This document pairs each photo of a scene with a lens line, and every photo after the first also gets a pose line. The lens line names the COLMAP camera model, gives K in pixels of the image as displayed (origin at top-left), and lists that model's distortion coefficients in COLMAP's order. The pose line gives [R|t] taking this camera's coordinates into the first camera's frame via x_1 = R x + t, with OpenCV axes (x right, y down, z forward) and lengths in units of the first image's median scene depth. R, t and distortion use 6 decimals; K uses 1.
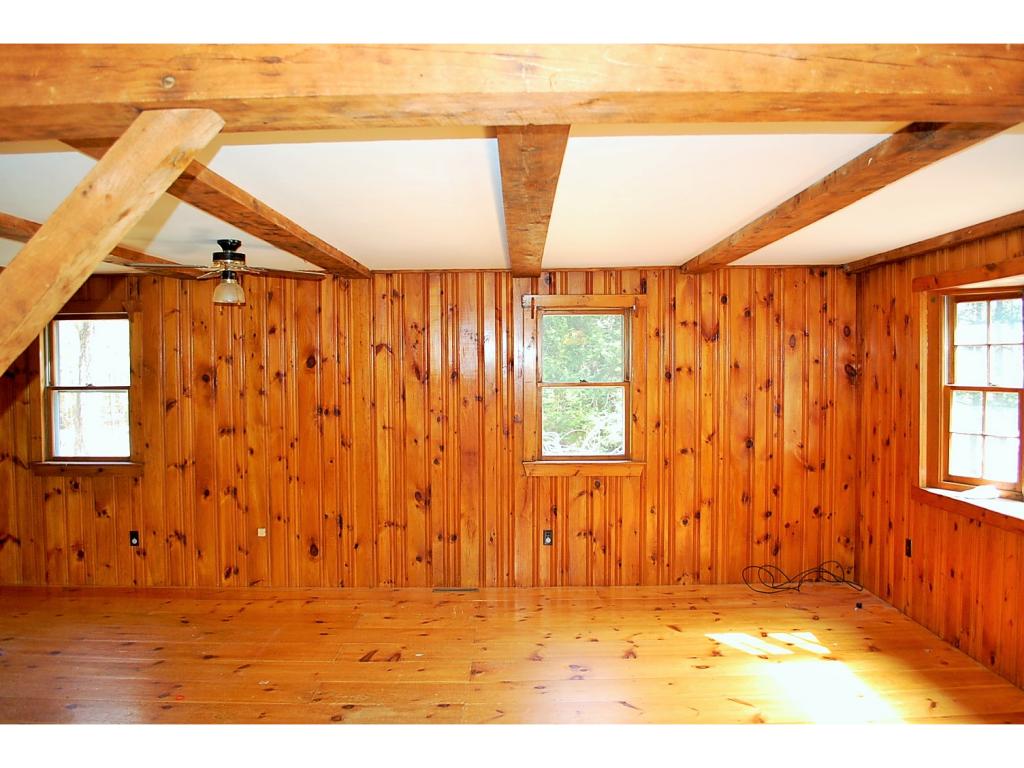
lens RADIAL K [[806.7, 0, 507.9], [0, 806.7, 387.9], [0, 0, 1]] dist [-0.084052, 0.011384]
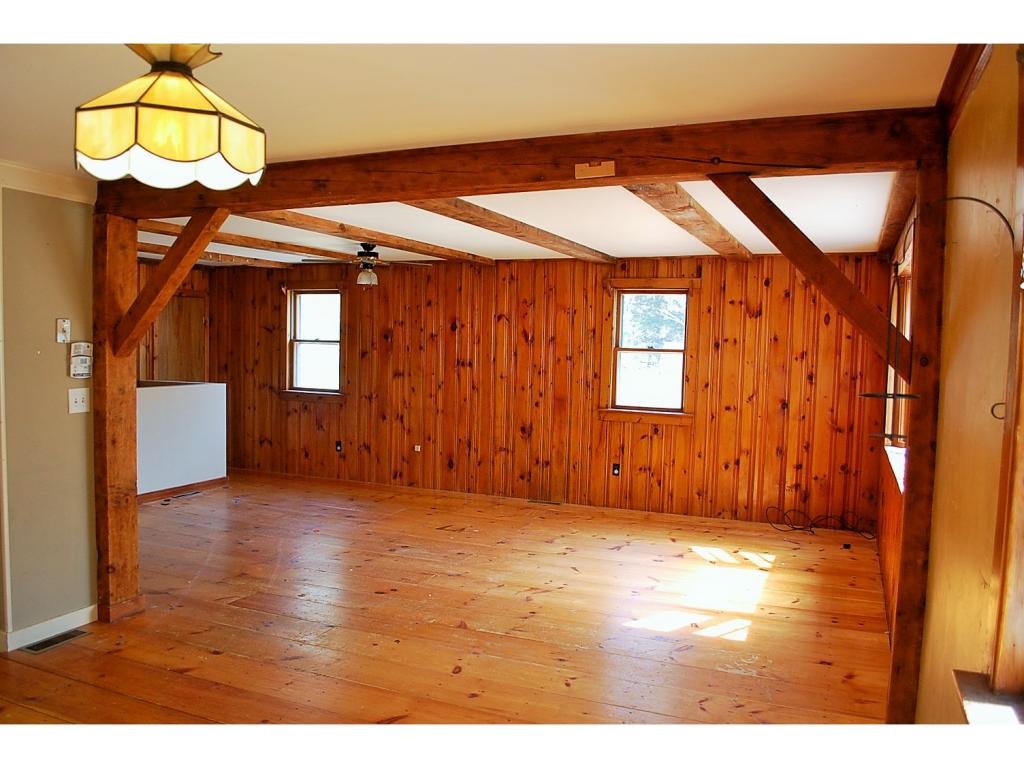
lens RADIAL K [[806.7, 0, 507.9], [0, 806.7, 387.9], [0, 0, 1]] dist [-0.084052, 0.011384]
pose [[0.922947, 0.052157, -0.381377, 0.372232], [-0.041268, 0.998475, 0.036681, 0.017657], [0.382708, -0.018116, 0.923692, -0.240049]]
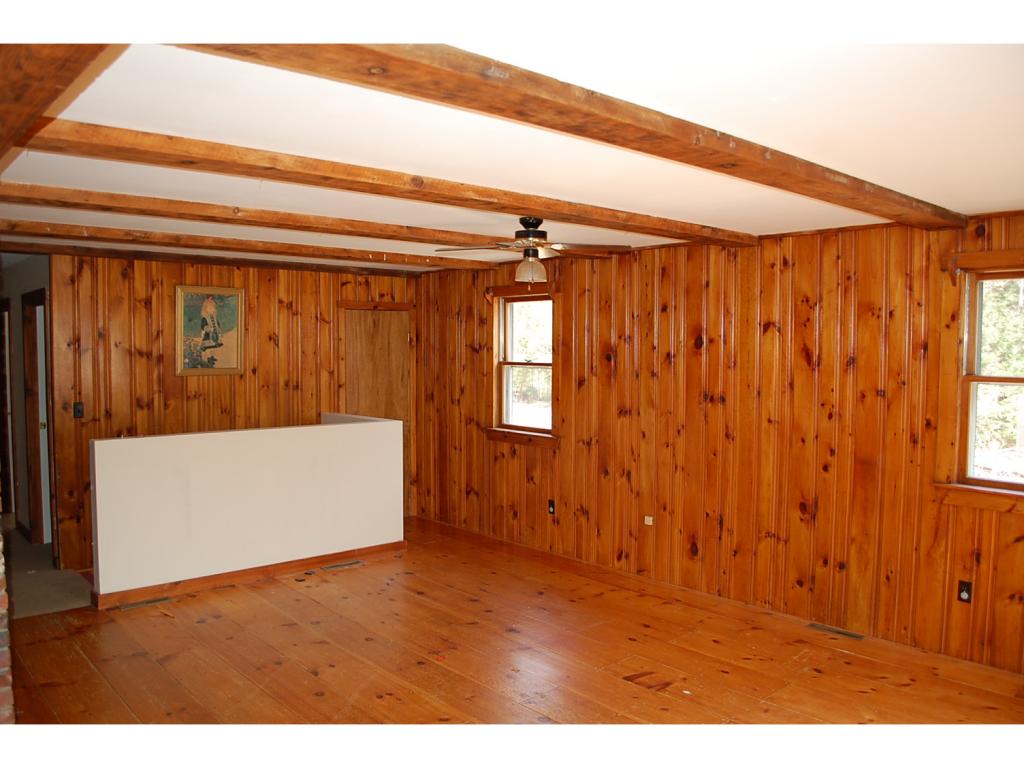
lens RADIAL K [[806.7, 0, 507.9], [0, 806.7, 387.9], [0, 0, 1]] dist [-0.084052, 0.011384]
pose [[0.672618, 0.050703, -0.738251, 0.281938], [-0.031705, 0.998708, 0.039704, -0.010257], [0.739311, -0.003299, 0.673357, 0.231533]]
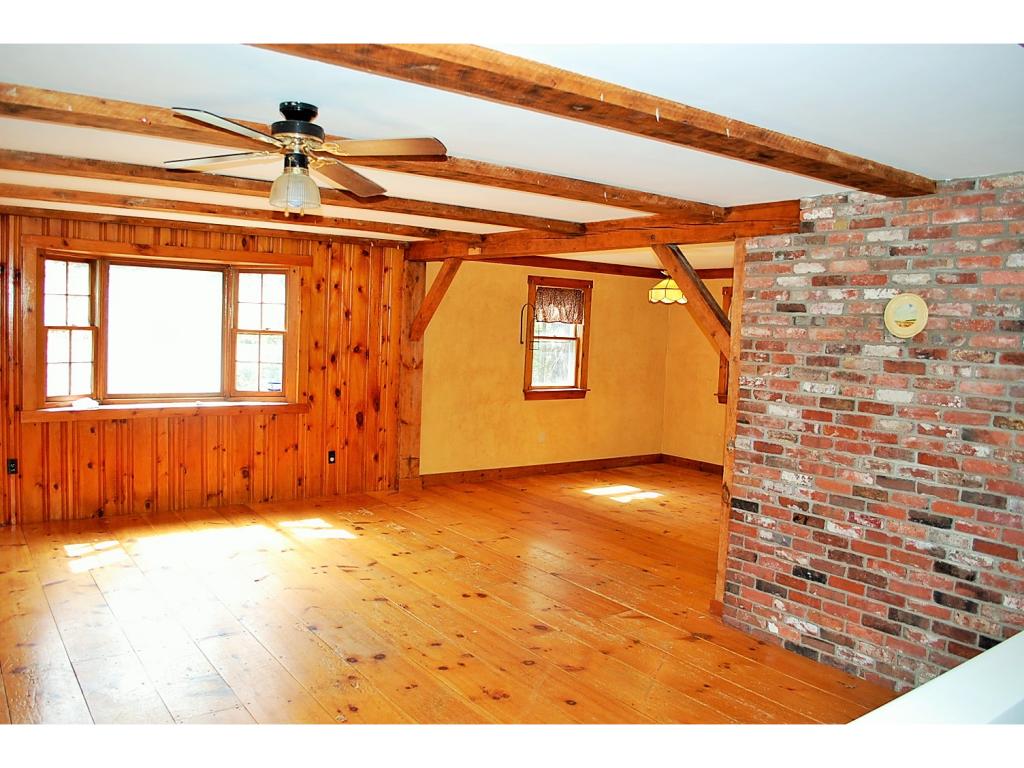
lens RADIAL K [[806.7, 0, 507.9], [0, 806.7, 387.9], [0, 0, 1]] dist [-0.084052, 0.011384]
pose [[-0.596098, -0.077527, 0.799160, -0.715328], [-0.010441, 0.995992, 0.088833, -0.018608], [-0.802844, 0.044609, -0.594518, 0.934373]]
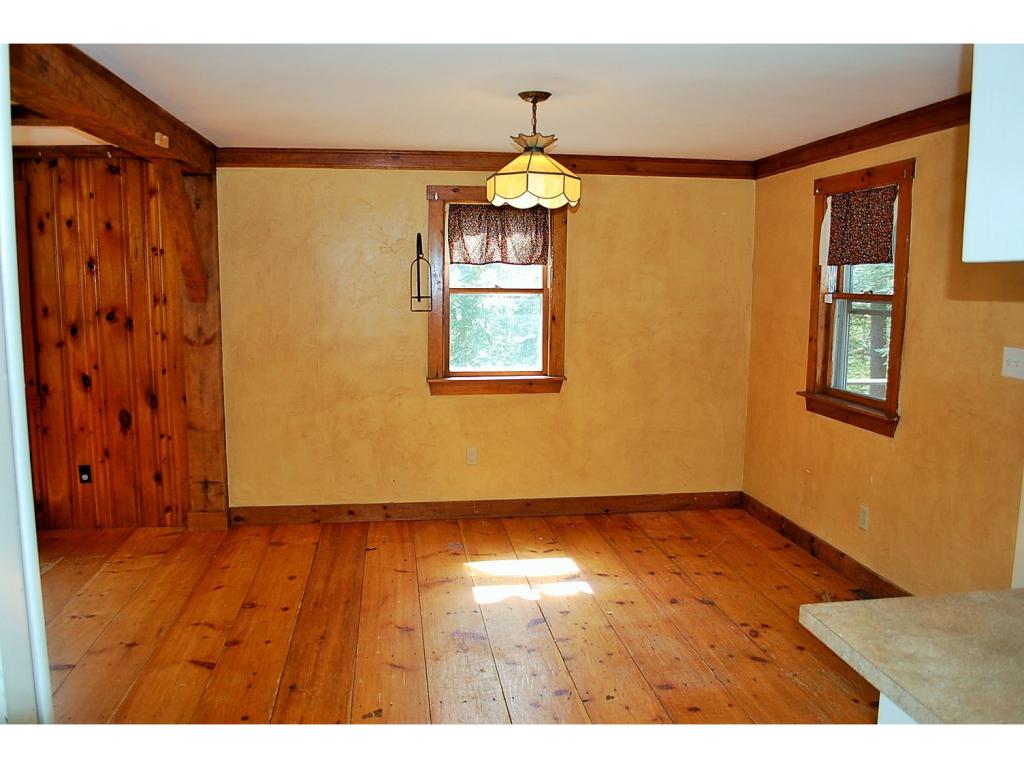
lens RADIAL K [[806.7, 0, 507.9], [0, 806.7, 387.9], [0, 0, 1]] dist [-0.084052, 0.011384]
pose [[-0.150884, -0.126770, 0.980389, -0.447417], [0.025286, 0.990924, 0.132024, 0.011035], [-0.988228, 0.044711, -0.146309, 0.093743]]
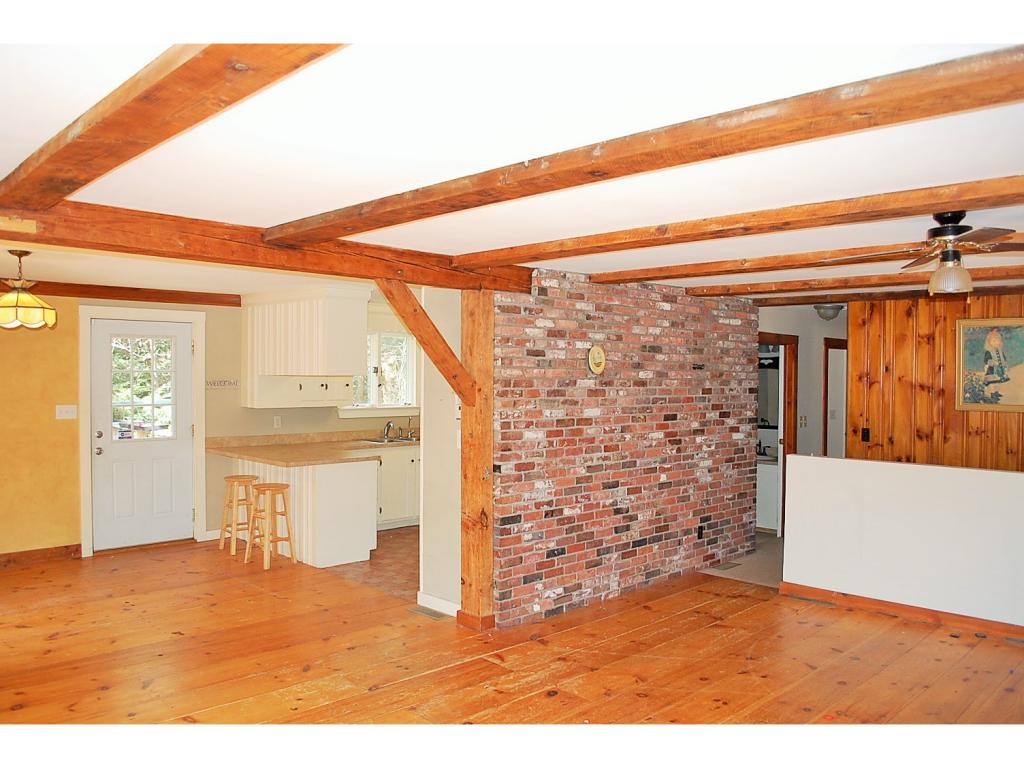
lens RADIAL K [[806.7, 0, 507.9], [0, 806.7, 387.9], [0, 0, 1]] dist [-0.084052, 0.011384]
pose [[-0.703022, 0.009842, -0.711100, 0.364539], [-0.027308, 0.998793, 0.040821, -0.026054], [0.710643, 0.048117, -0.701905, 0.927479]]
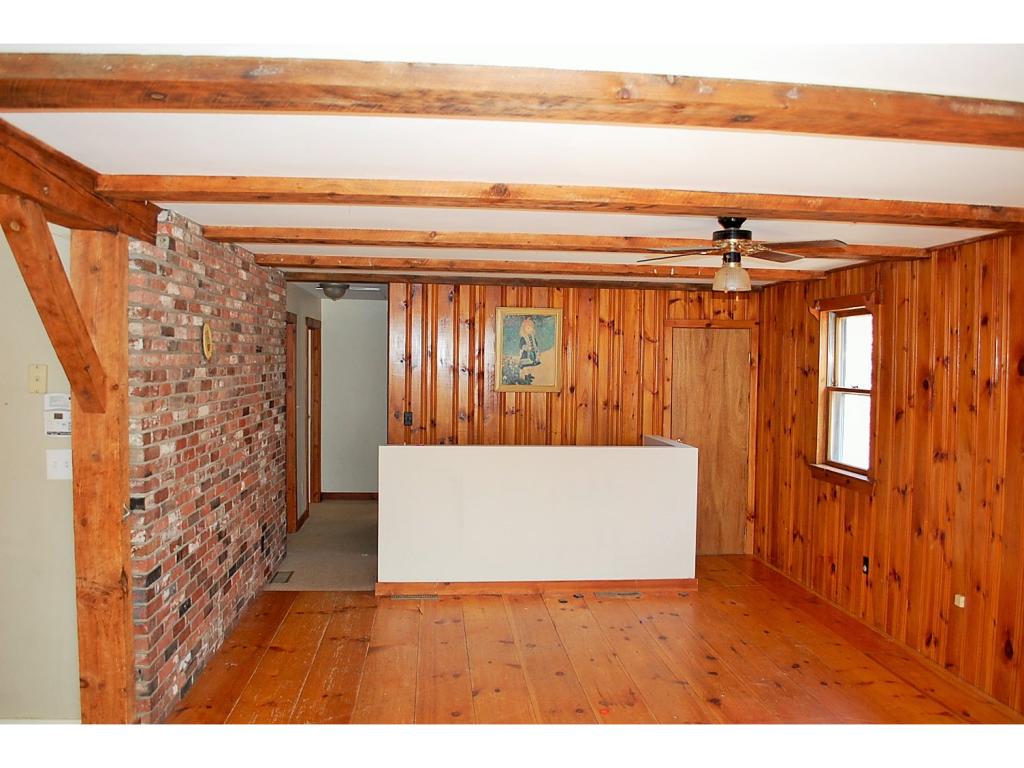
lens RADIAL K [[806.7, 0, 507.9], [0, 806.7, 387.9], [0, 0, 1]] dist [-0.084052, 0.011384]
pose [[0.103944, 0.043419, -0.993635, 0.346576], [-0.044480, 0.998250, 0.038968, -0.021071], [0.993588, 0.040146, 0.105694, 0.515277]]
